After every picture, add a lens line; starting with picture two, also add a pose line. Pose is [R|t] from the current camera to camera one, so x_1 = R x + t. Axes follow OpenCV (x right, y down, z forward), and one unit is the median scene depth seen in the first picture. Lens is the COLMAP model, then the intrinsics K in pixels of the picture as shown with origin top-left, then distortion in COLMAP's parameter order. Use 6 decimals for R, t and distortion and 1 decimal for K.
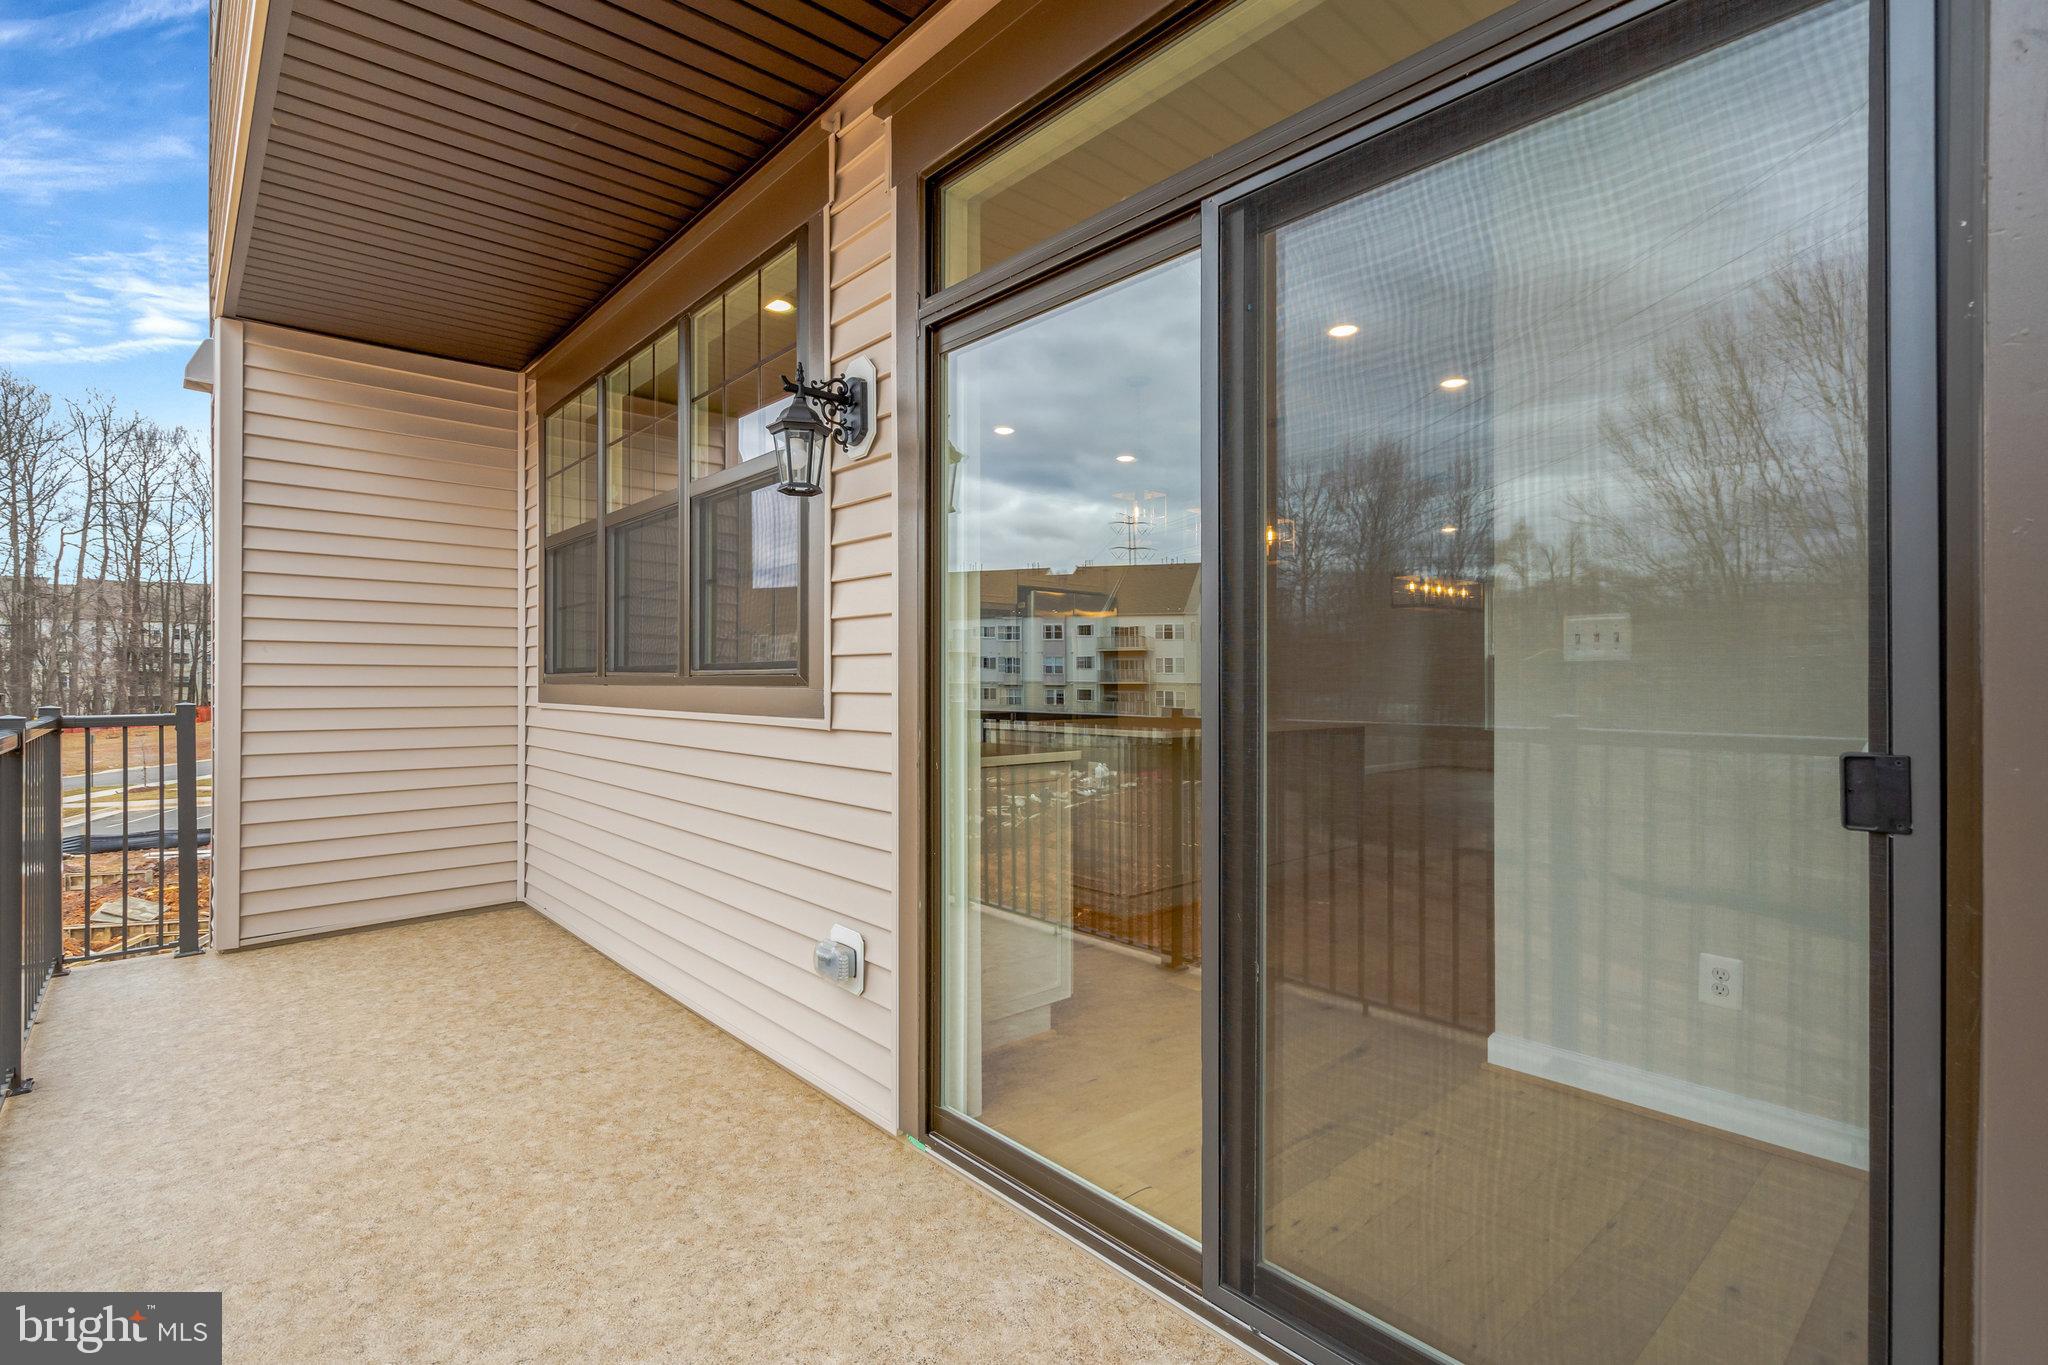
lens RADIAL K [[949.8, 0, 1013.8], [0, 949.8, 678.0], [0, 0, 1]] dist [0.001809, 0.000614]
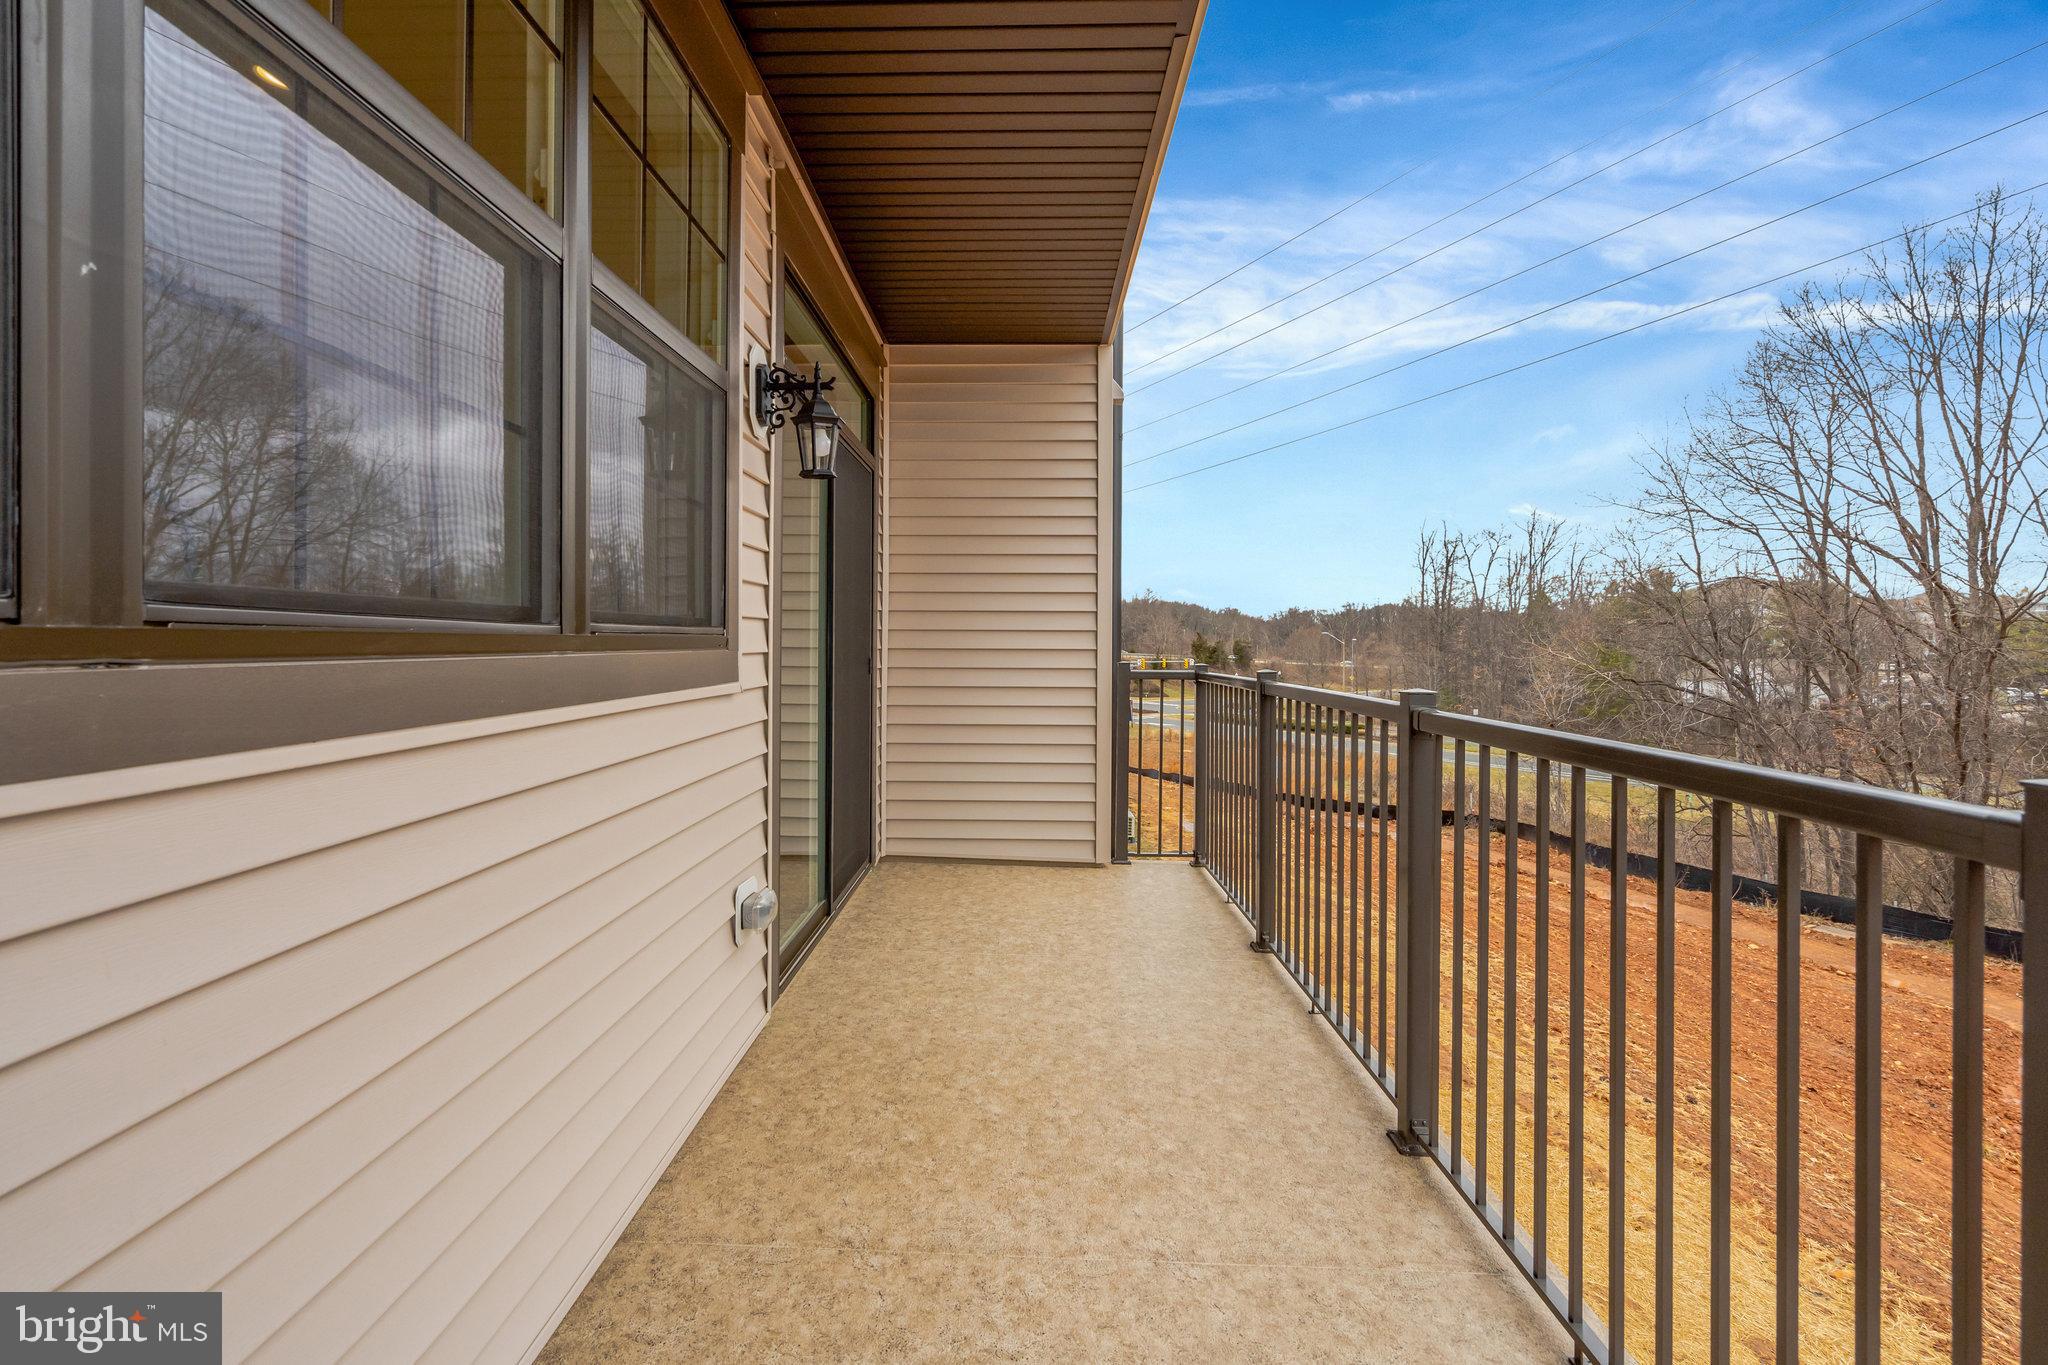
lens RADIAL K [[941.5, 0, 1019.5], [0, 941.5, 662.2], [0, 0, 1]] dist [-0.001851, -0.000153]
pose [[-0.741089, -0.005069, 0.671388, -1.046235], [-0.004444, 0.999987, 0.002645, 0.018071], [-0.671392, -0.001023, -0.741101, 1.509377]]
